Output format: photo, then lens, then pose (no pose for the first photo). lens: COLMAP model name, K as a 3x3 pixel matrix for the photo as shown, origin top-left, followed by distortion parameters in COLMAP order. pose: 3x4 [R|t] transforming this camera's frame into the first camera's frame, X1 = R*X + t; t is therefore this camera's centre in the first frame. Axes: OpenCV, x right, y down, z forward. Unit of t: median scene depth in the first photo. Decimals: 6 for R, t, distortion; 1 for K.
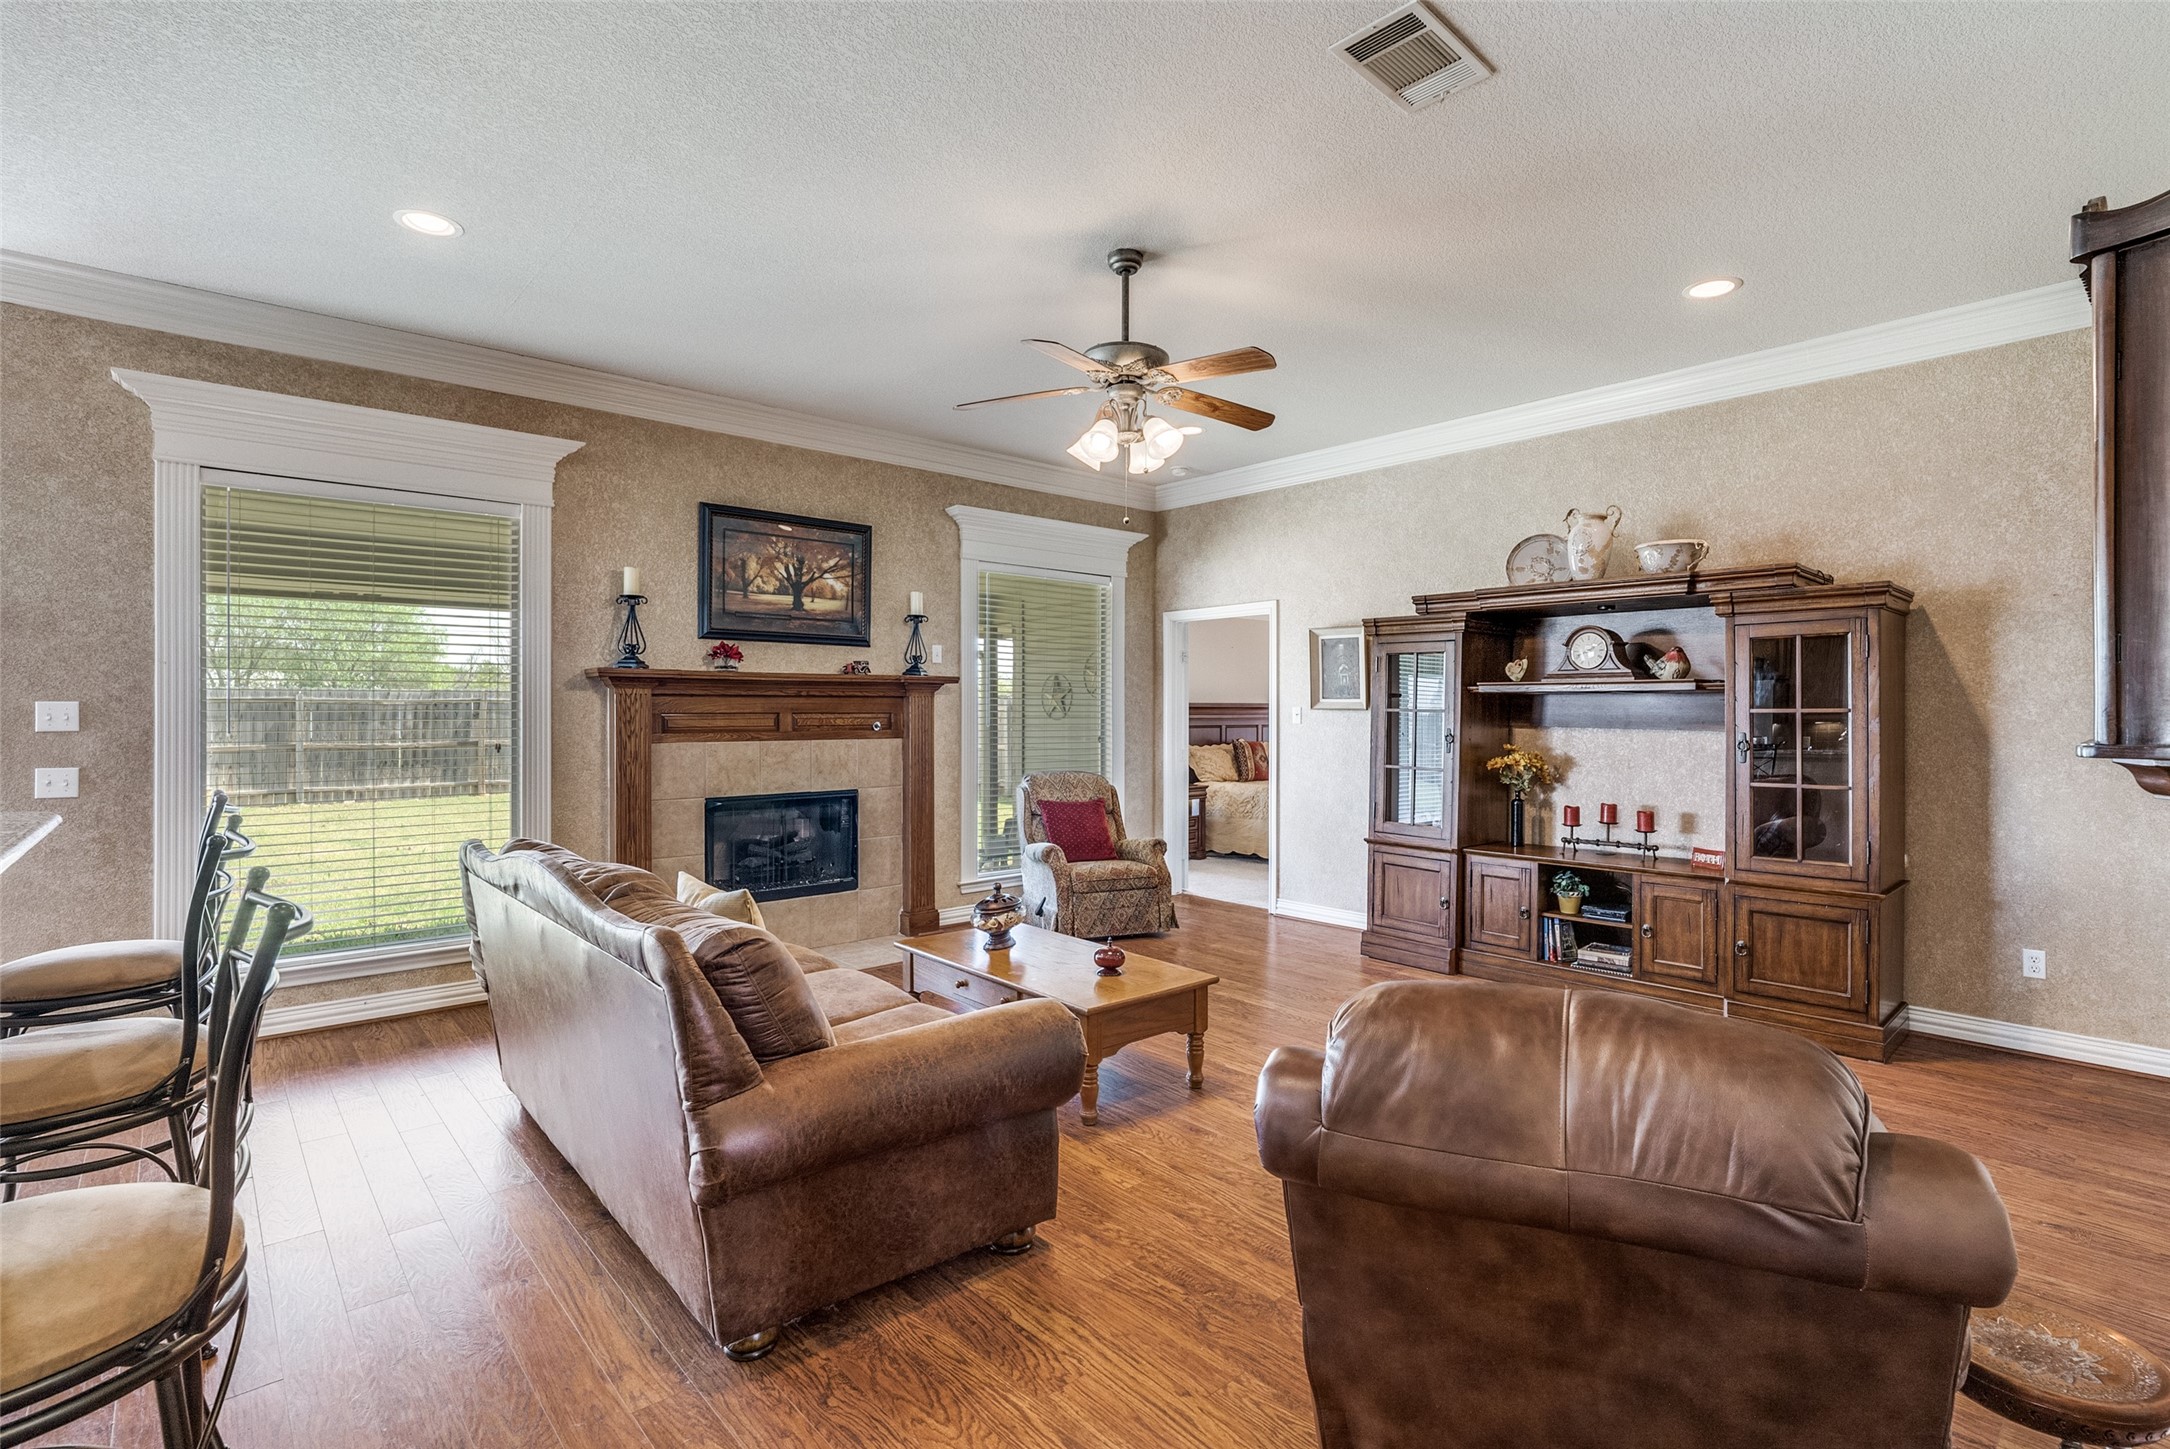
lens RADIAL K [[1026.7, 0, 1092.1], [0, 1026.7, 713.0], [0, 0, 1]] dist [-0.016356, 0.007834]
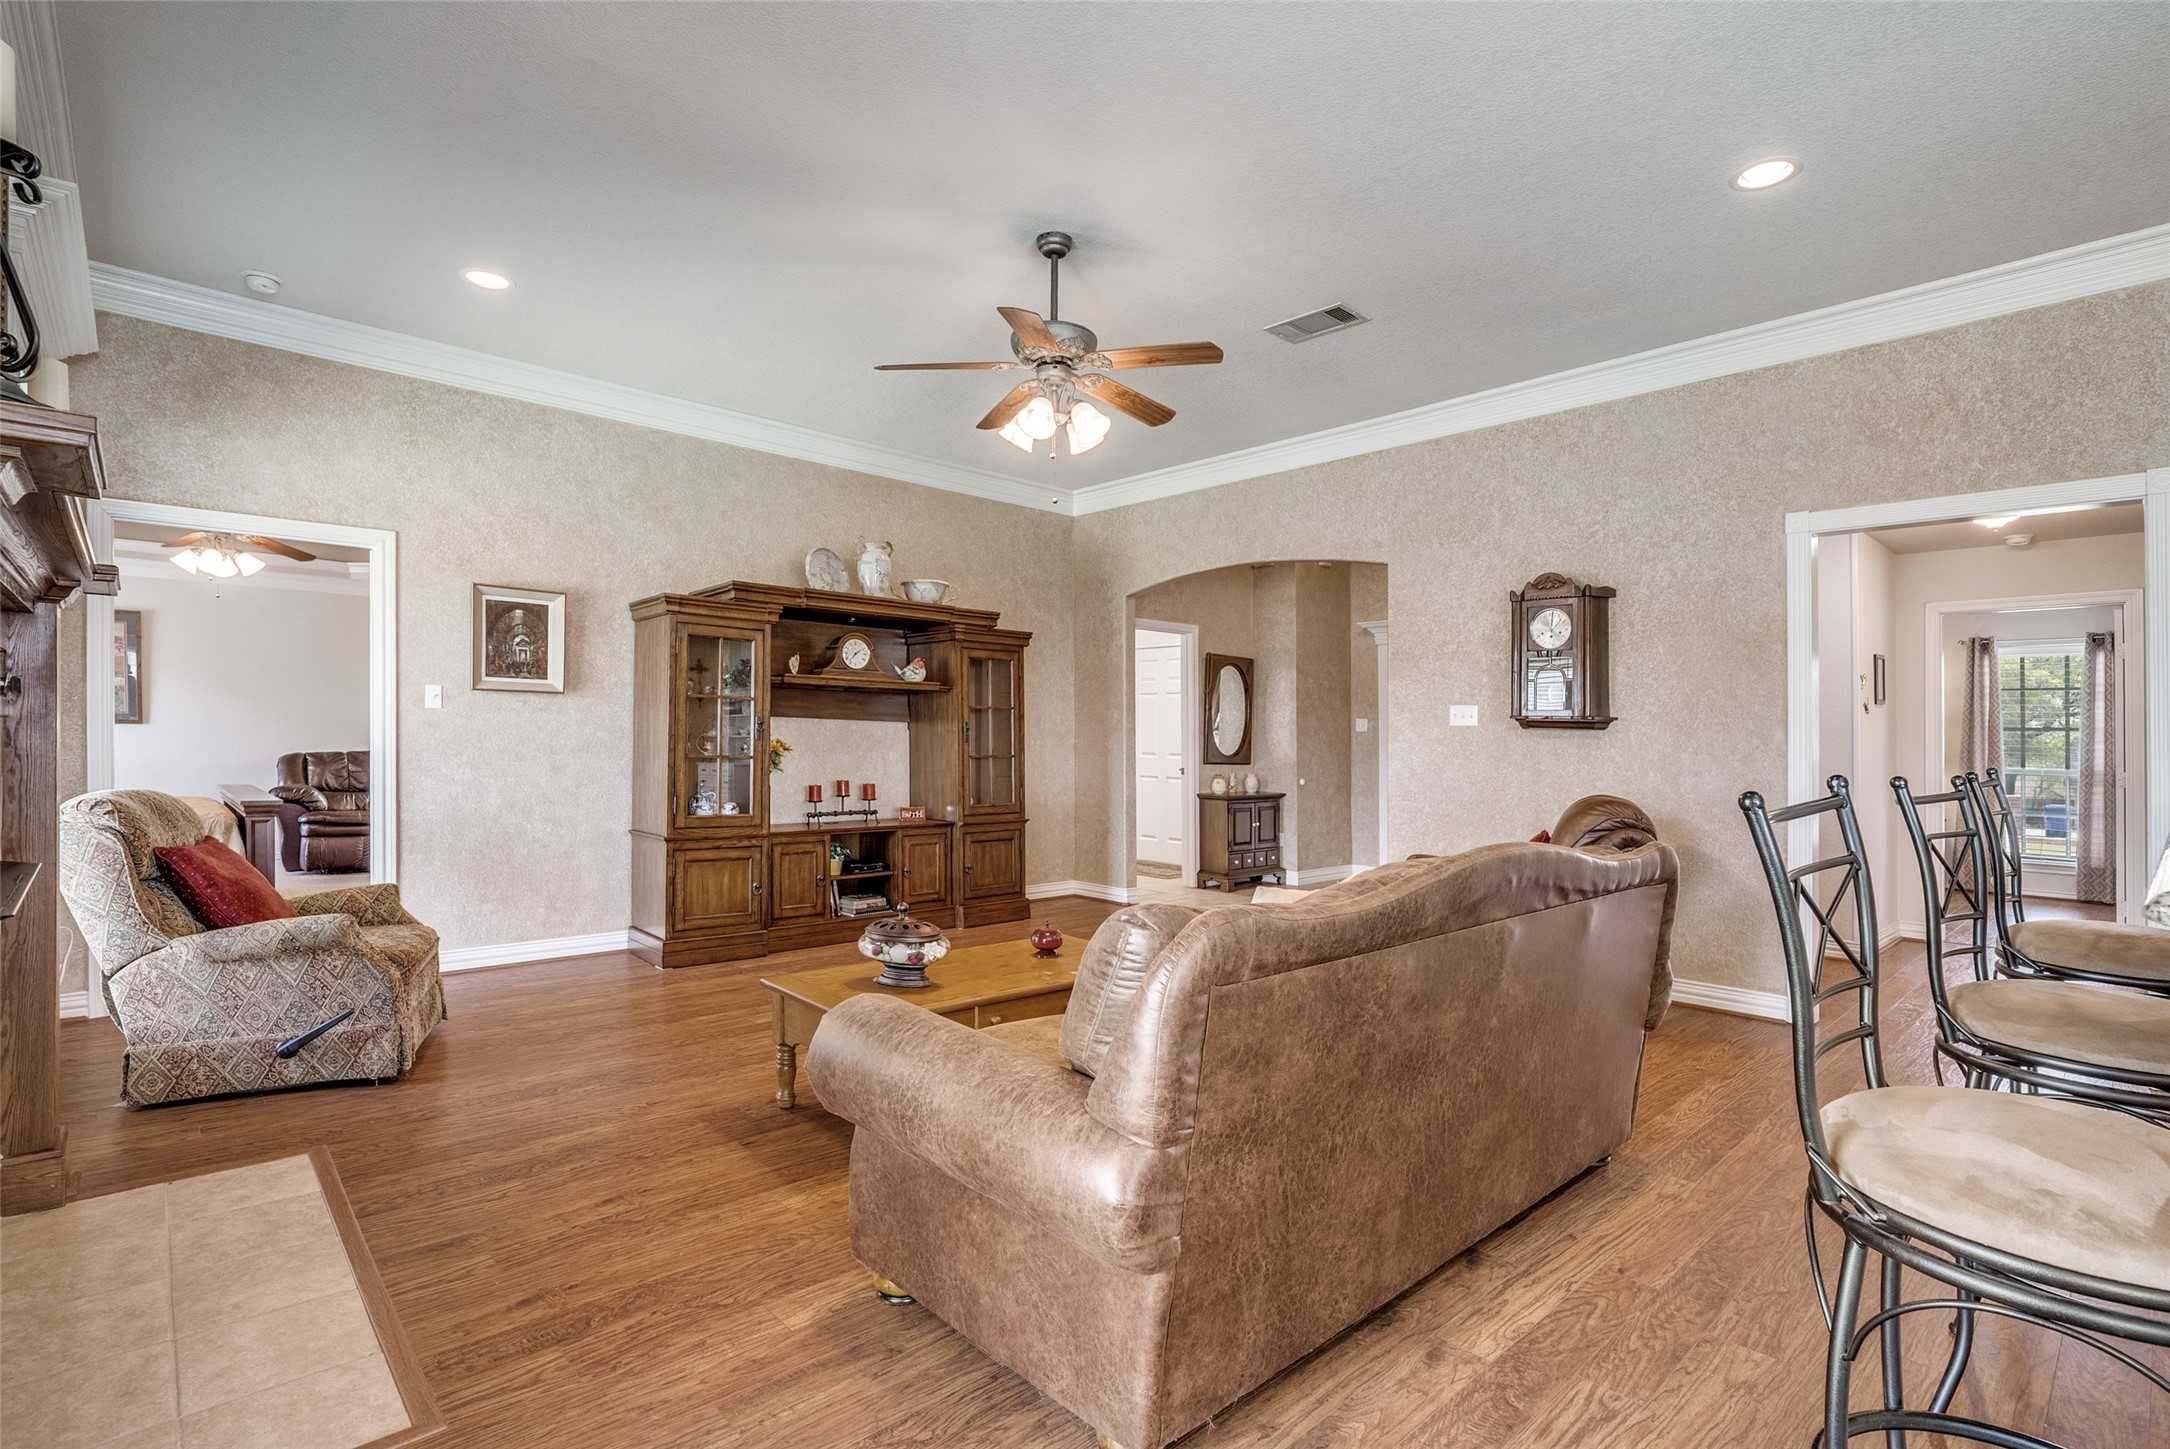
lens RADIAL K [[1026.7, 0, 1084.9], [0, 1026.7, 750.5], [0, 0, 1]] dist [-0.016356, 0.007834]
pose [[-0.022898, -0.014626, 0.999631, -0.672902], [-0.013571, 0.999805, 0.014318, 0.029516], [-0.999646, -0.013238, -0.023092, 0.682278]]
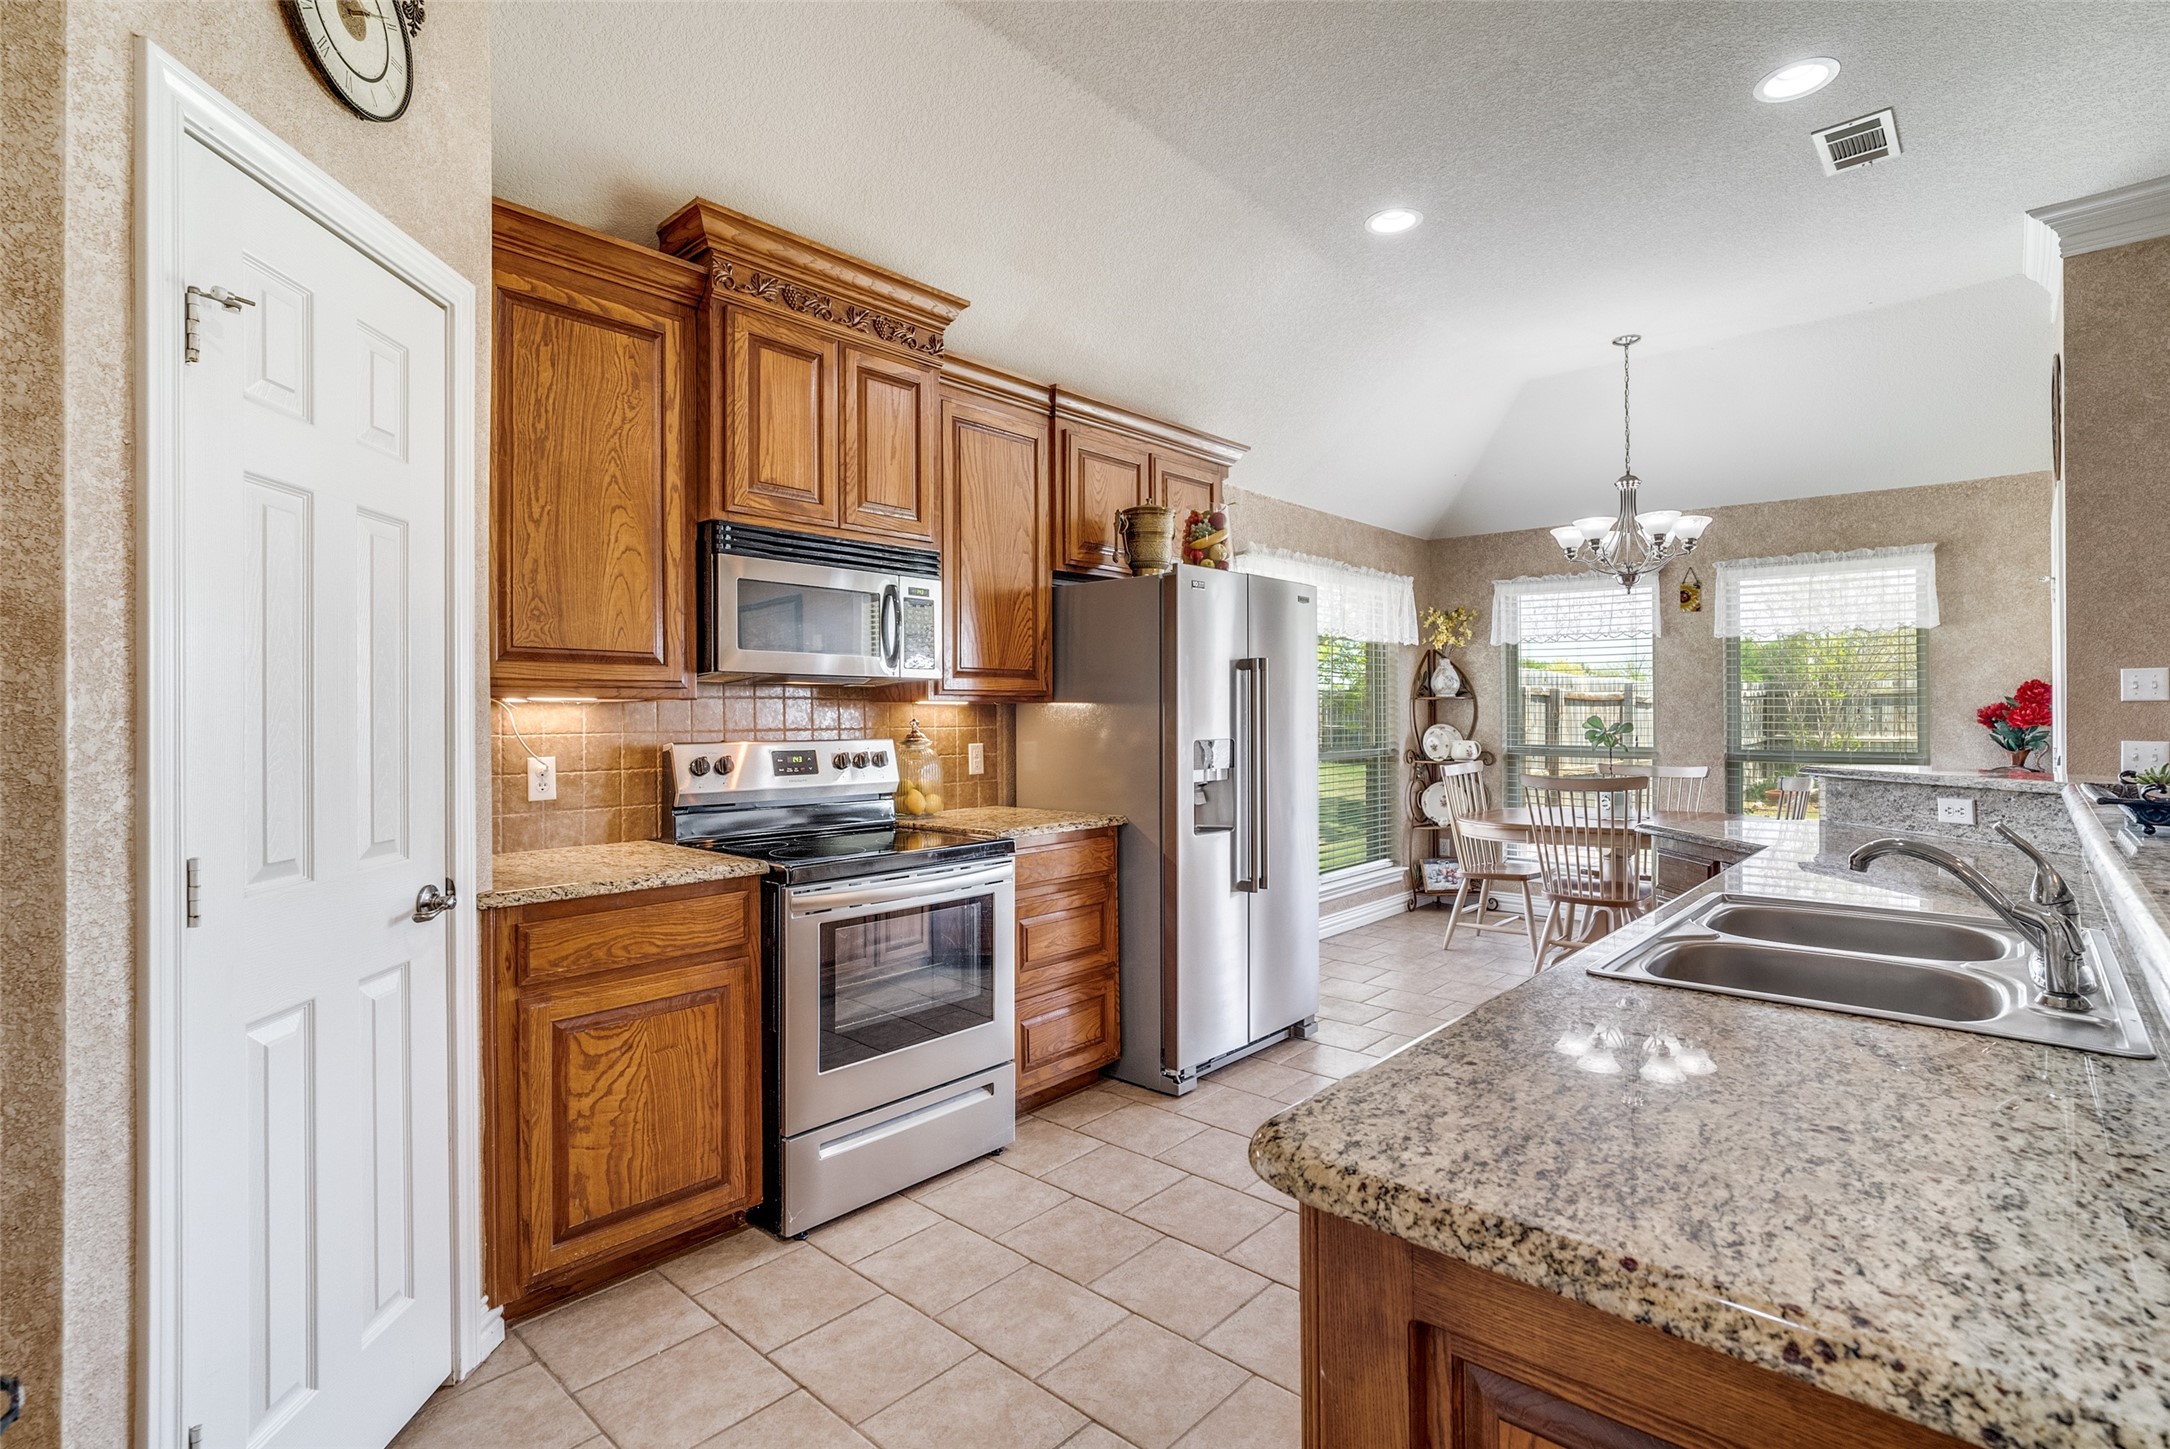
lens RADIAL K [[1026.7, 0, 1095.2], [0, 1026.7, 703.8], [0, 0, 1]] dist [-0.016356, 0.007834]
pose [[0.110243, -0.008502, -0.993868, -0.150848], [0.002969, 0.999962, -0.008225, 0.017900], [0.993900, -0.002044, 0.110264, -0.023416]]
